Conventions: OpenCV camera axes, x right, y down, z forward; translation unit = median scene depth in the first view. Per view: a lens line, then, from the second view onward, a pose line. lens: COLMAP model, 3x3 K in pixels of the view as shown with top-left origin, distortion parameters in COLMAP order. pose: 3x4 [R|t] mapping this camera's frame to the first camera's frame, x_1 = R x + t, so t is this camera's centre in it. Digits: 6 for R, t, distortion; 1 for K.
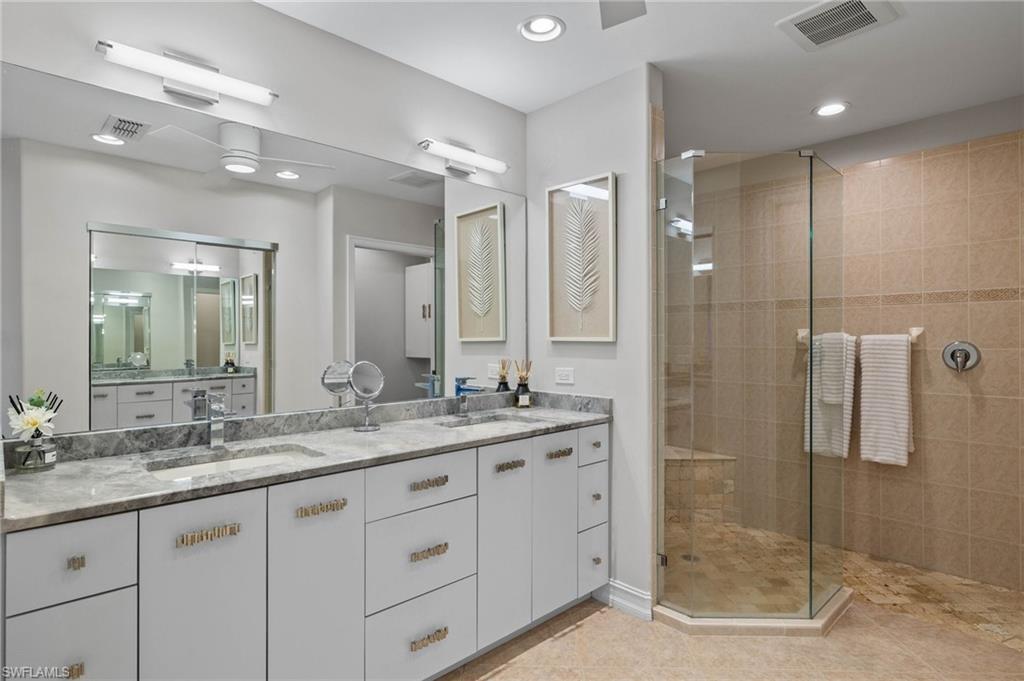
lens RADIAL K [[545.9, 0, 512.0], [0, 545.9, 340.5], [0, 0, 1]] dist [0.000410, 0.000704]
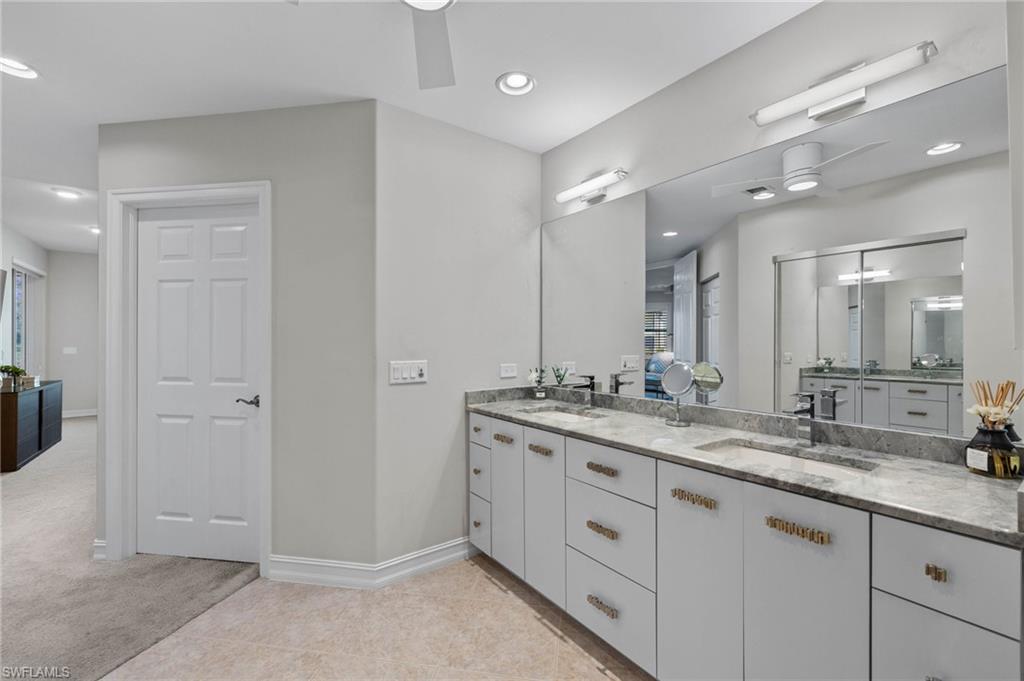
lens RADIAL K [[429.9, 0, 511.1], [0, 429.9, 336.9], [0, 0, 1]] dist [-0.000028, 0.000559]
pose [[-0.131014, -0.007257, -0.991354, 0.500230], [-0.002098, 0.999973, -0.007043, -0.006009], [0.991378, 0.001157, -0.131026, 0.603486]]
